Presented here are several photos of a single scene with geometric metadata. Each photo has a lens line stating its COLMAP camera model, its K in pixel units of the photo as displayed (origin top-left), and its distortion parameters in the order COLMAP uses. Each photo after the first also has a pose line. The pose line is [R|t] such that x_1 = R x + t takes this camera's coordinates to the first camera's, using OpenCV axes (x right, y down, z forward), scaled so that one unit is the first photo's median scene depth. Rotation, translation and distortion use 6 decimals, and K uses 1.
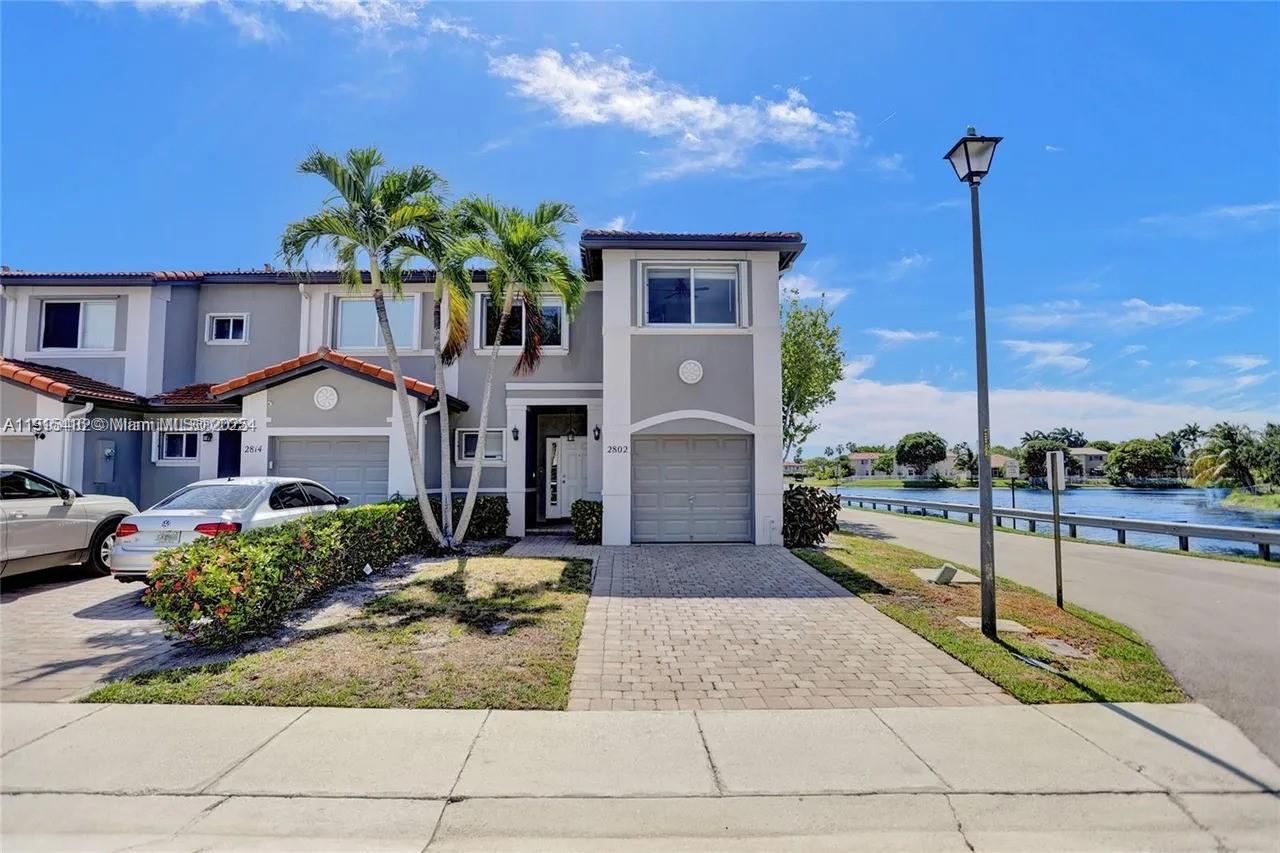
lens RADIAL K [[636.1, 0, 635.6], [0, 636.1, 413.1], [0, 0, 1]] dist [-0.069331, 0.031693]
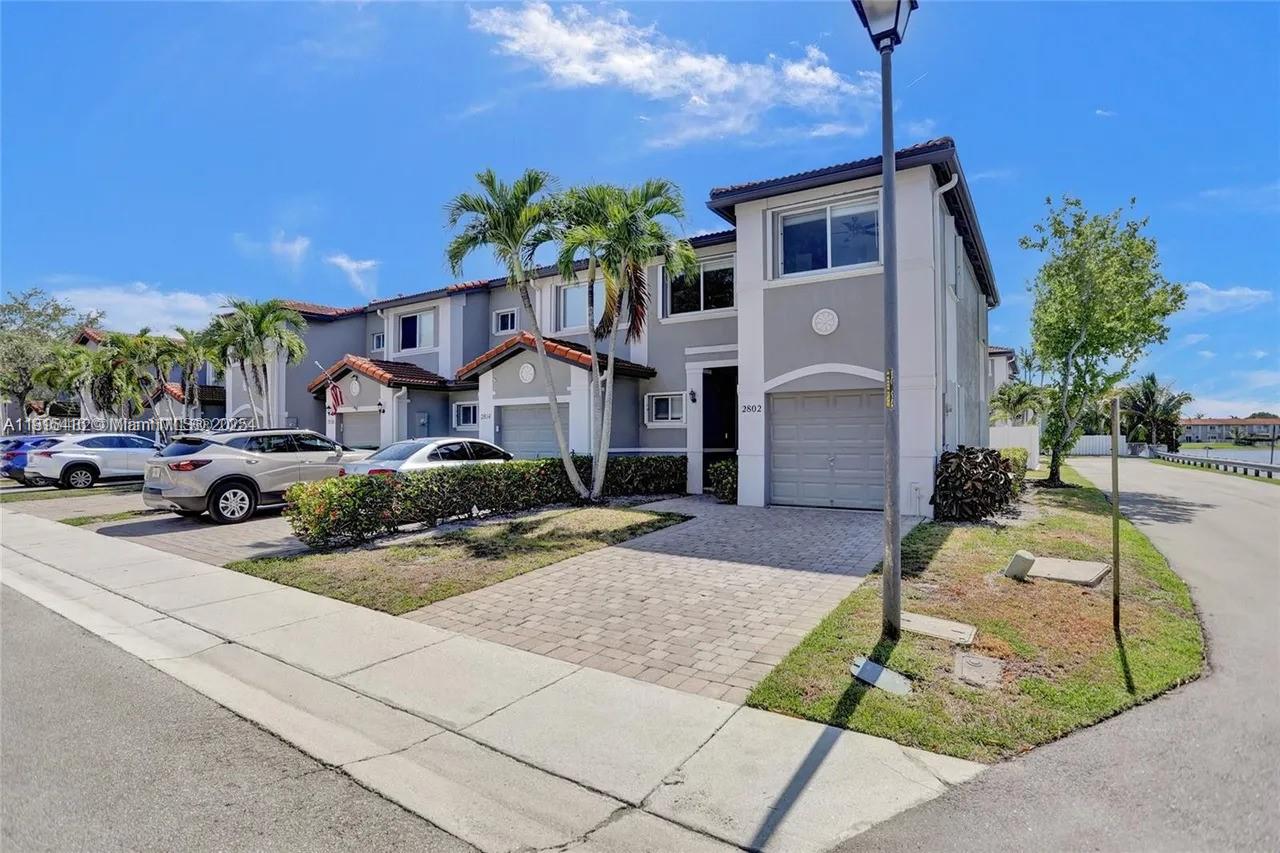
lens RADIAL K [[640.4, 0, 636.6], [0, 640.4, 414.9], [0, 0, 1]] dist [-0.071084, 0.033066]
pose [[0.823098, -0.020053, -0.567545, 0.372714], [0.055765, 0.997401, 0.045634, 0.011209], [0.565155, -0.069210, 0.822077, 0.087329]]
